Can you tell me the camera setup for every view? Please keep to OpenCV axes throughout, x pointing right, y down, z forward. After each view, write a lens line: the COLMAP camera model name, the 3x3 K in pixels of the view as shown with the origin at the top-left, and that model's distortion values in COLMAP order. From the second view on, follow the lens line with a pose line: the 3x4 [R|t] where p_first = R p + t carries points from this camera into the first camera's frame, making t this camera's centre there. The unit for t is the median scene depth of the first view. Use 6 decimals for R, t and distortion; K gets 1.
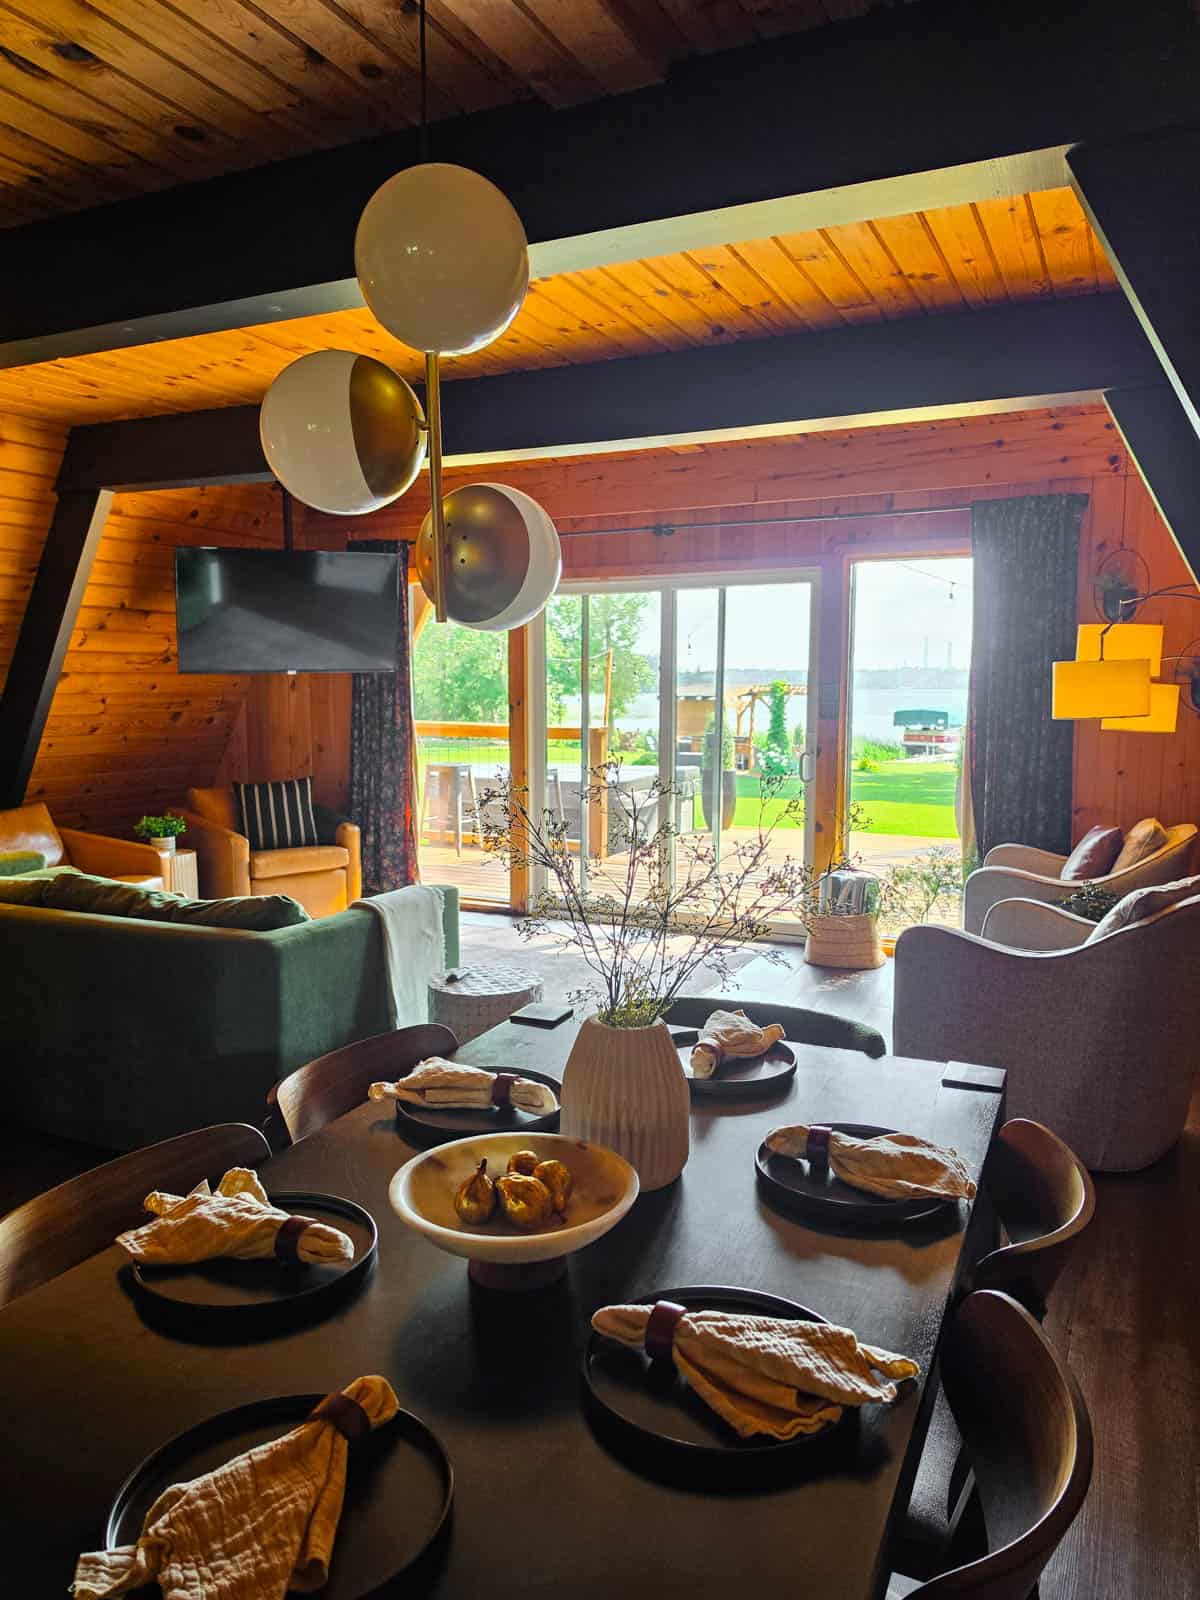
lens RADIAL K [[1081.9, 0, 600.0], [0, 1081.9, 800.0], [0, 0, 1]] dist [0.061669, -0.143293]
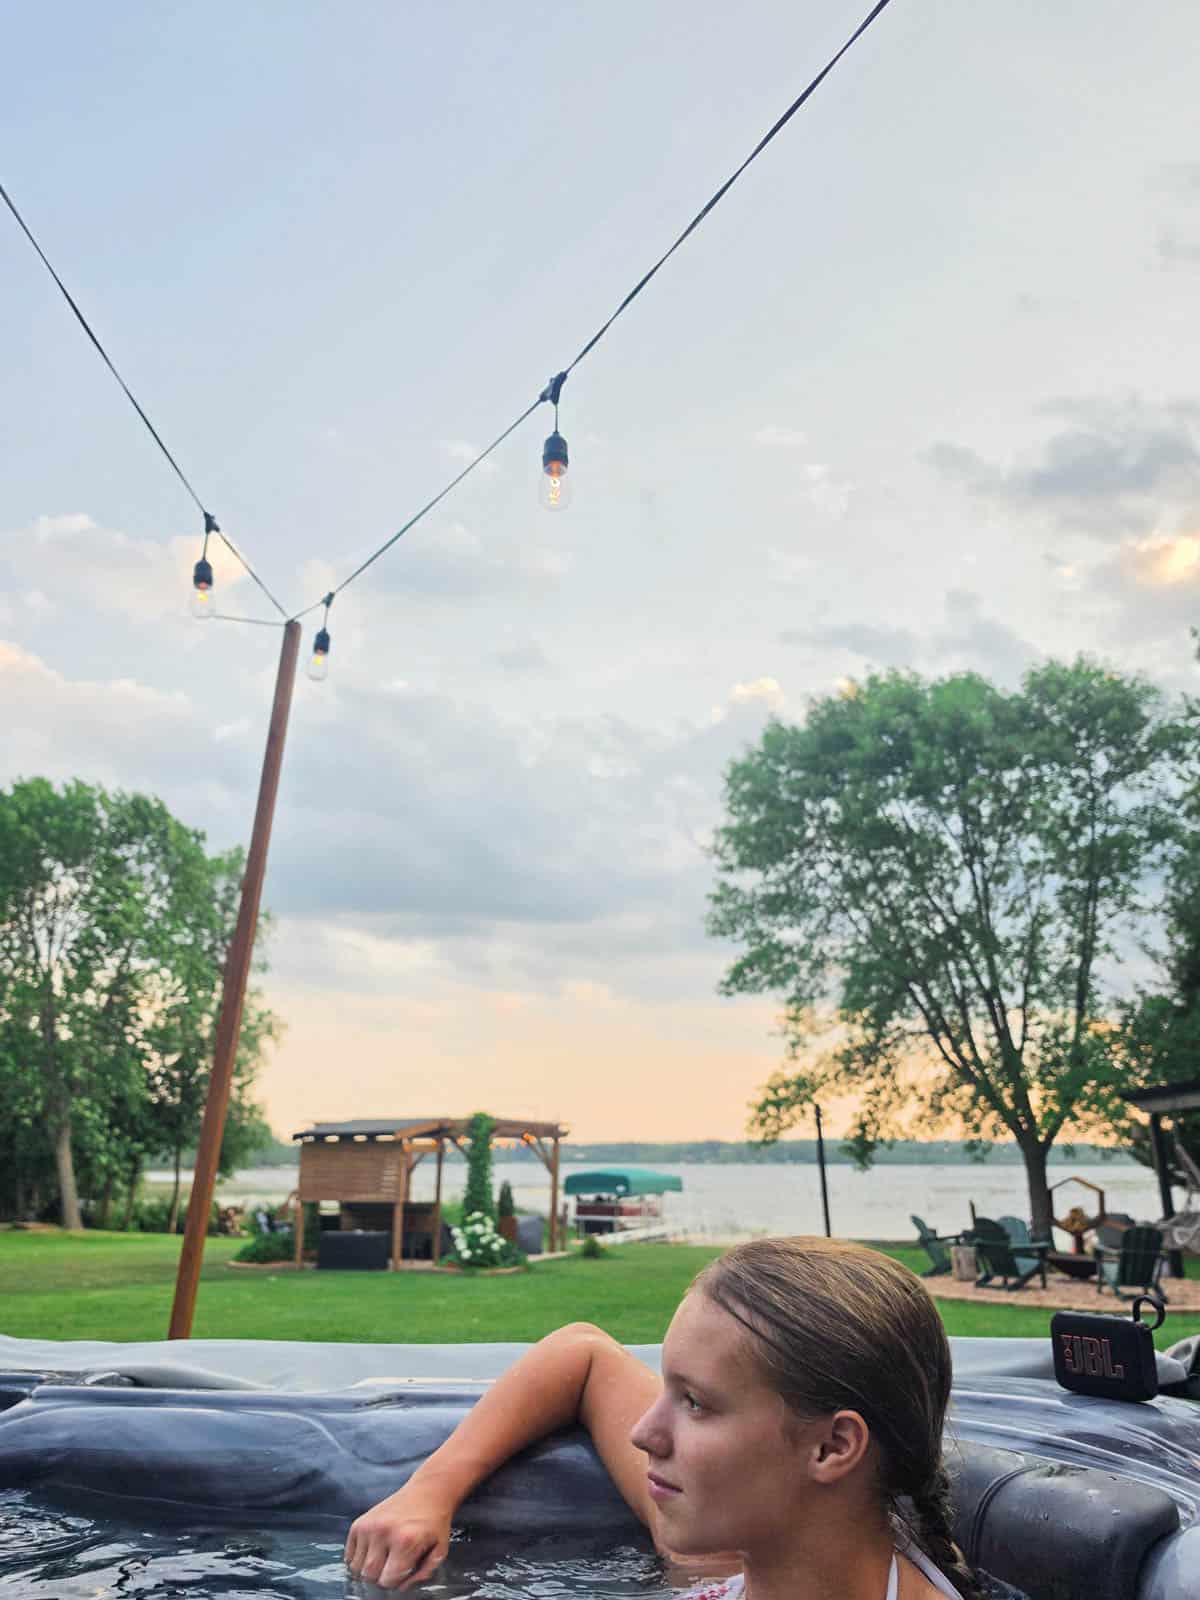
lens RADIAL K [[1057.2, 0, 631.7], [0, 1057.2, 776.3], [0, 0, 1]] dist [0.075325, -0.131867]
pose [[0.935108, 0.118069, 0.334115, 0.005194], [0.039249, 0.902551, -0.428791, -0.005462], [-0.352183, 0.414080, 0.839348, 0.166503]]
